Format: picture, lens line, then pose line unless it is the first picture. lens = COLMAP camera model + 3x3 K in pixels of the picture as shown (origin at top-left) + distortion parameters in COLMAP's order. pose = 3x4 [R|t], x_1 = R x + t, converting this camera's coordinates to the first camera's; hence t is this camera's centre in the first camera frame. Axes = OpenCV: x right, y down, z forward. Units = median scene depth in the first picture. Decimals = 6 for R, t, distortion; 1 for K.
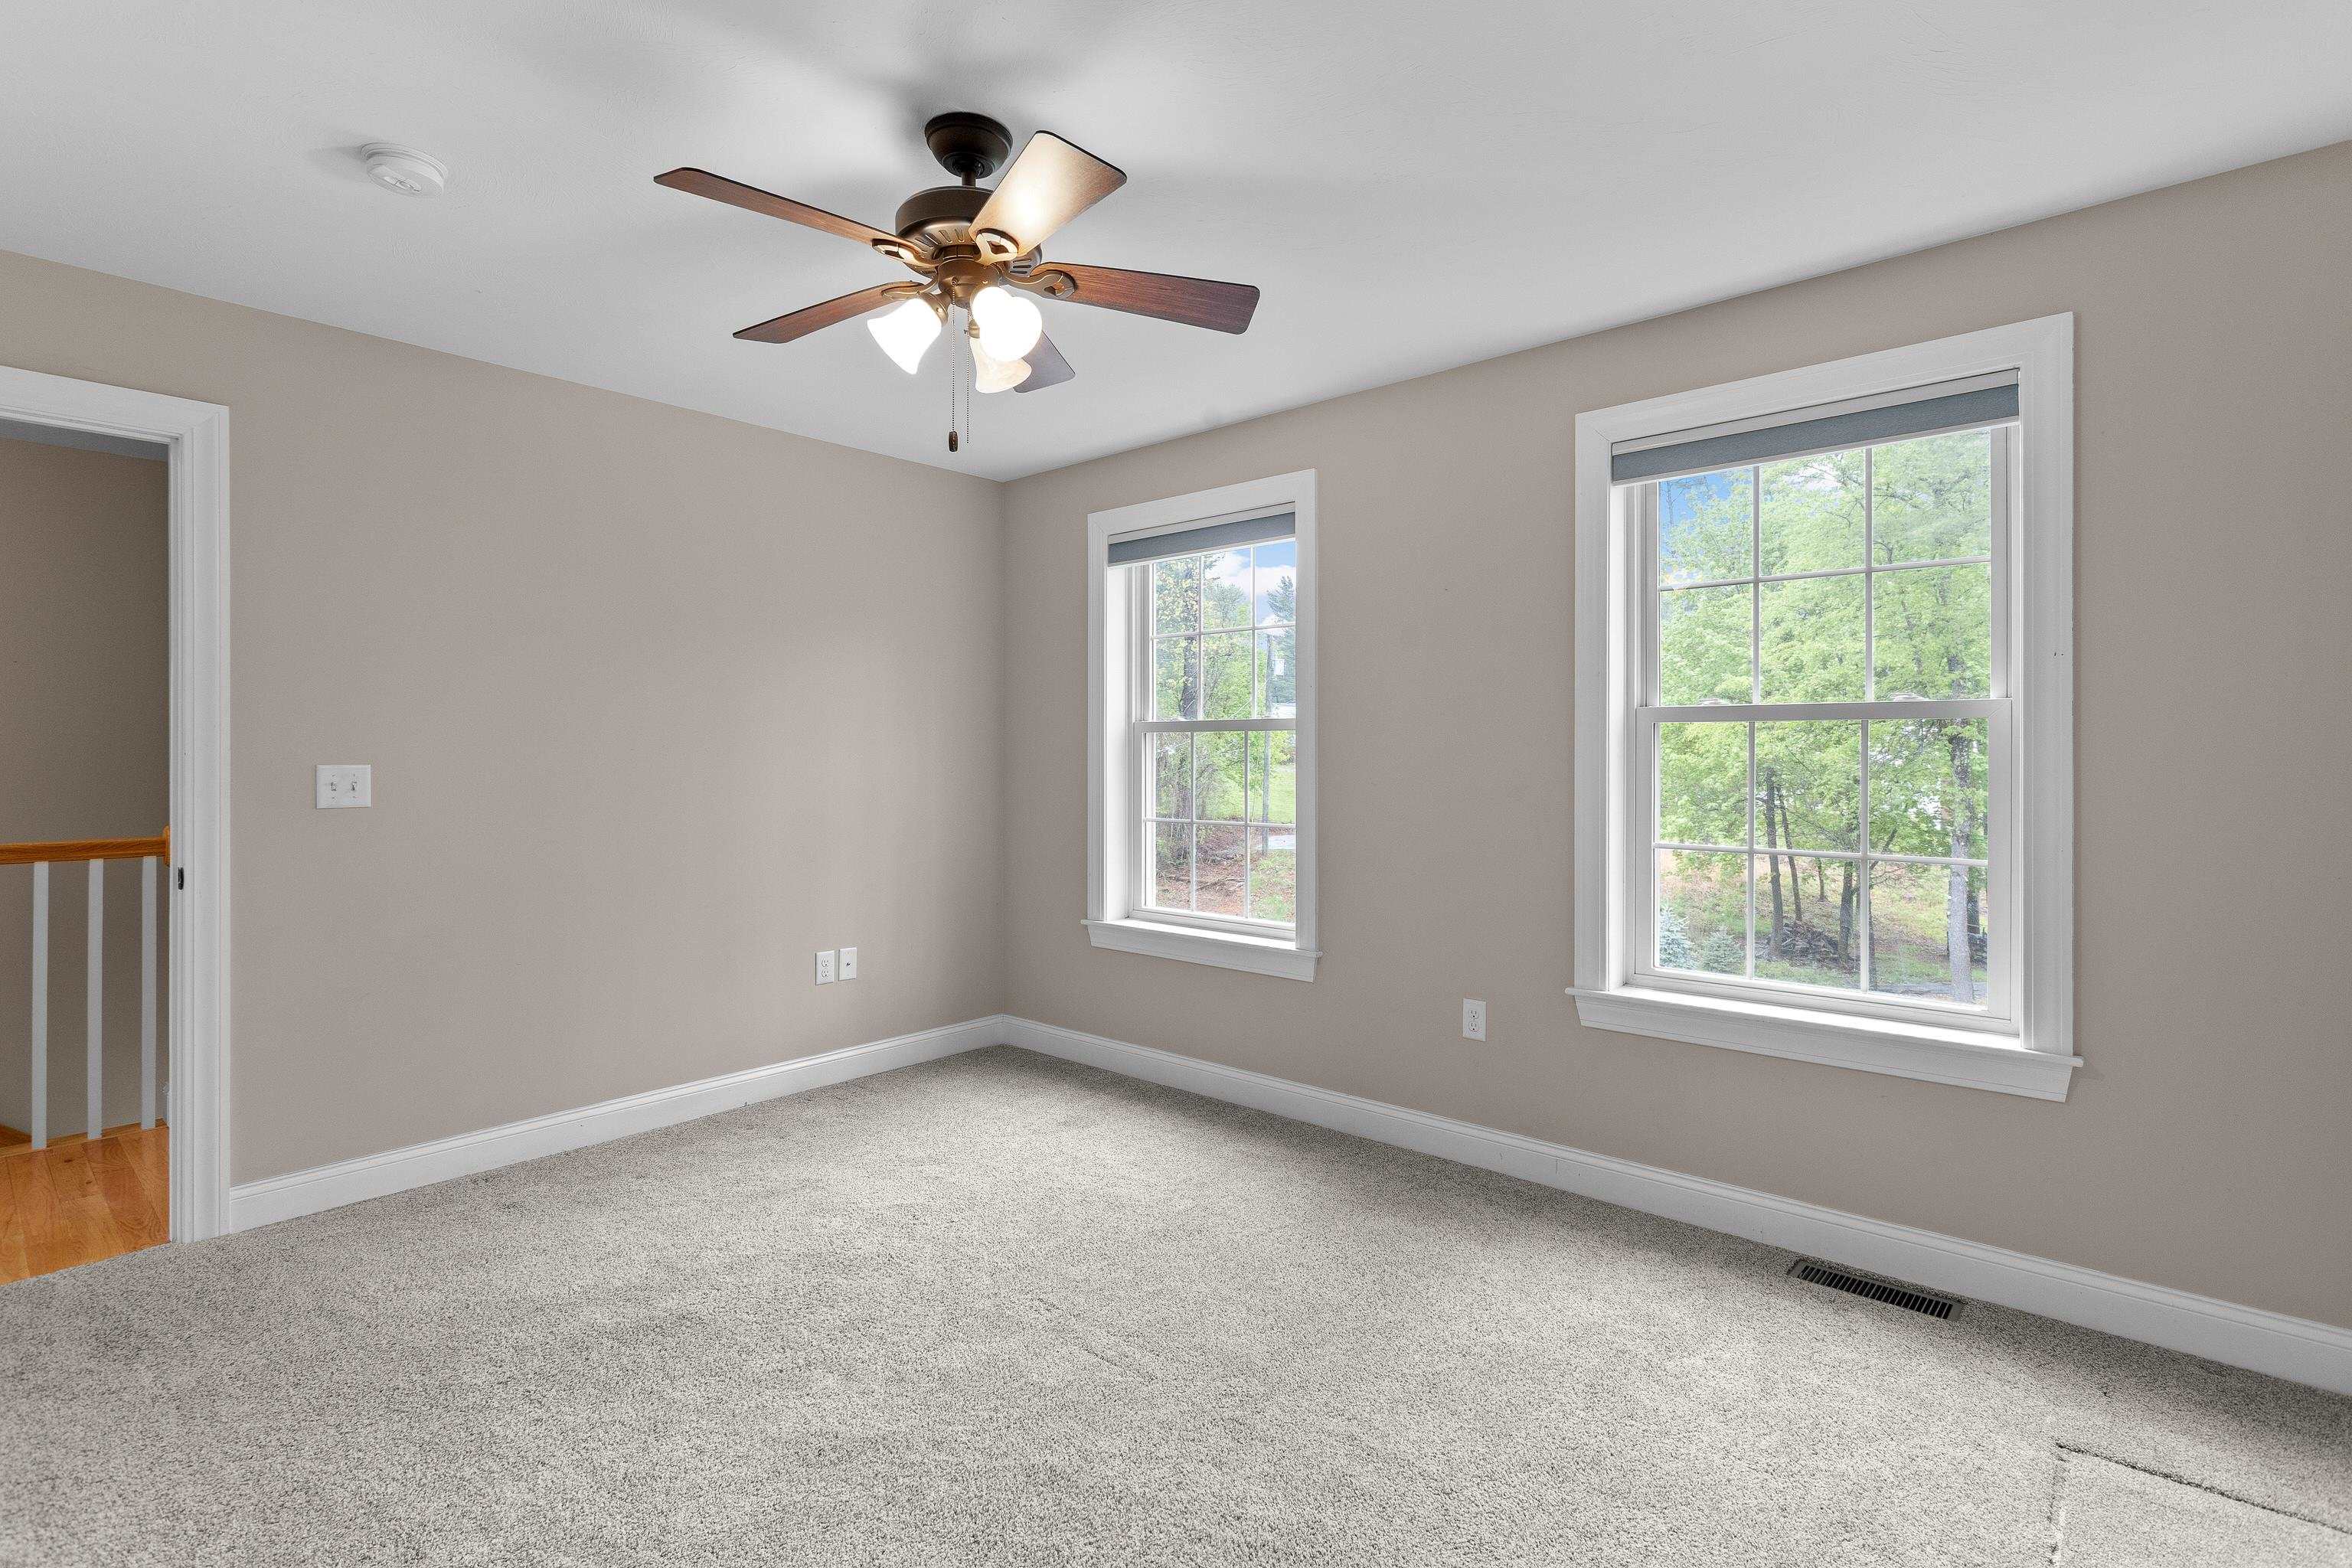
lens RADIAL K [[1136.1, 0, 1200.4], [0, 1136.1, 752.4], [0, 0, 1]] dist [0.001352, 0.000066]
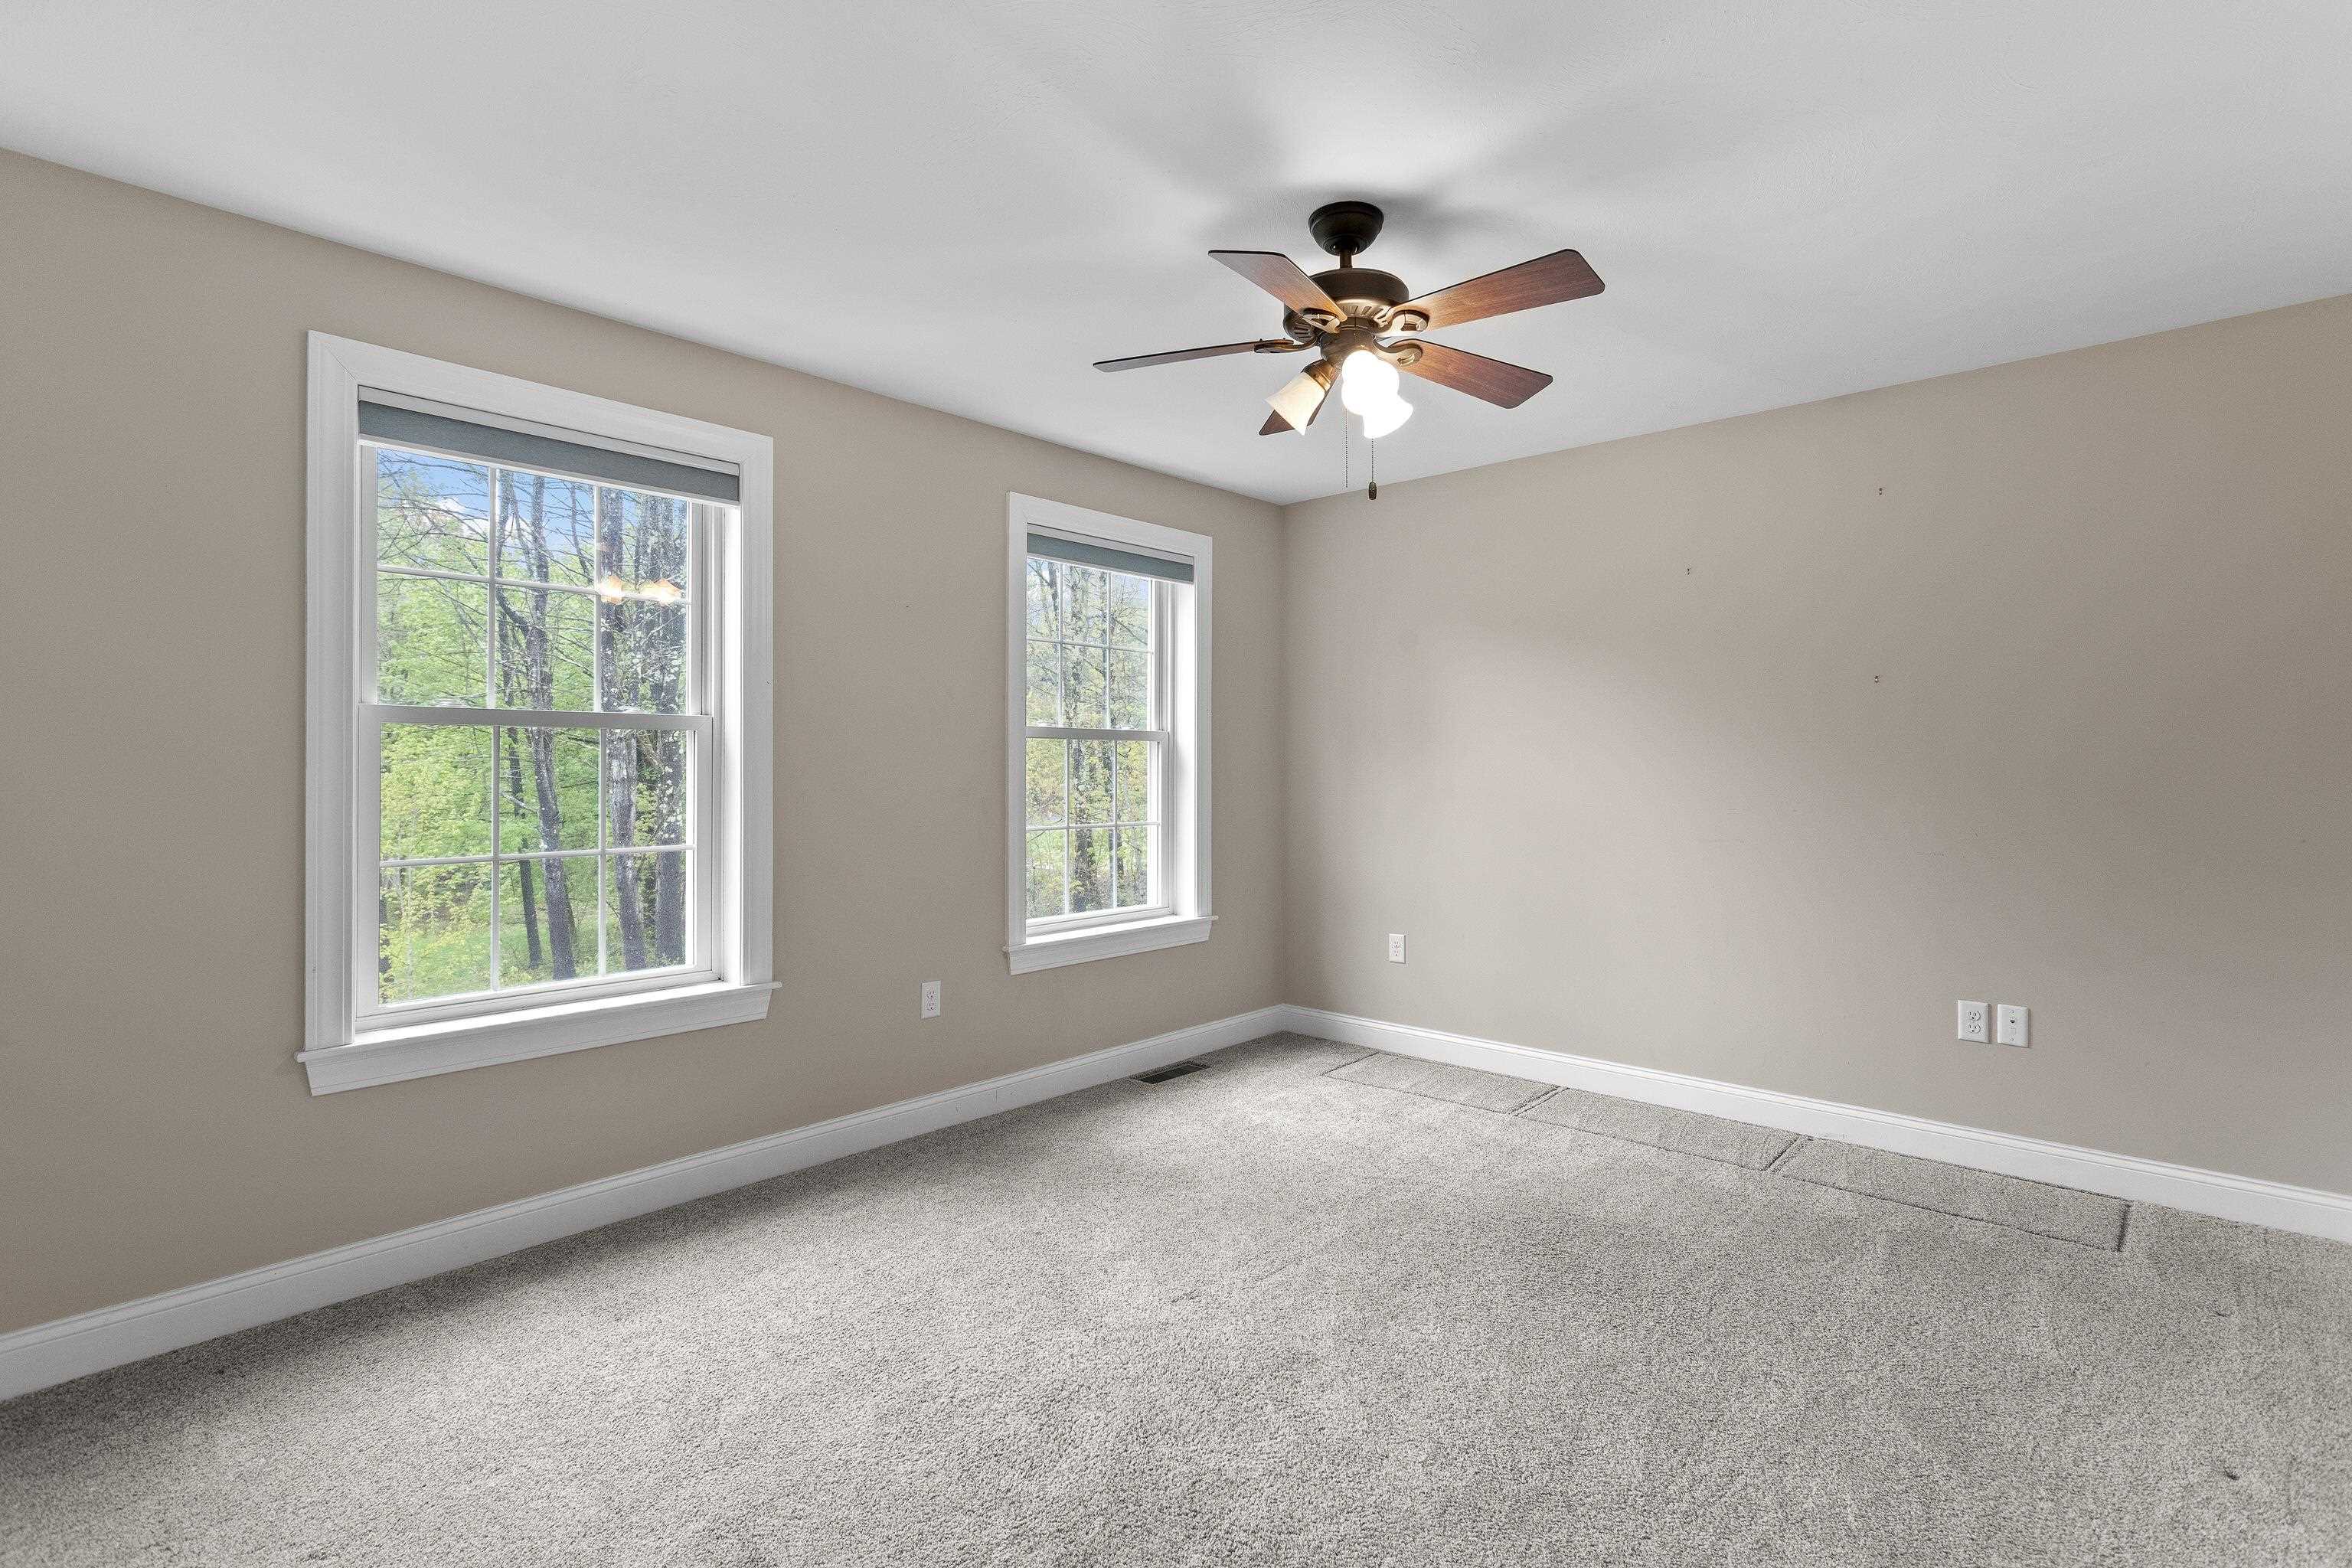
lens RADIAL K [[1117.2, 0, 1170.2], [0, 1117.2, 768.4], [0, 0, 1]] dist [0.001684, 0.000410]
pose [[0.027493, -0.004731, 0.999611, -0.842821], [-0.006244, 0.999968, 0.004904, 0.001999], [-0.999603, -0.006377, 0.027462, 0.734361]]
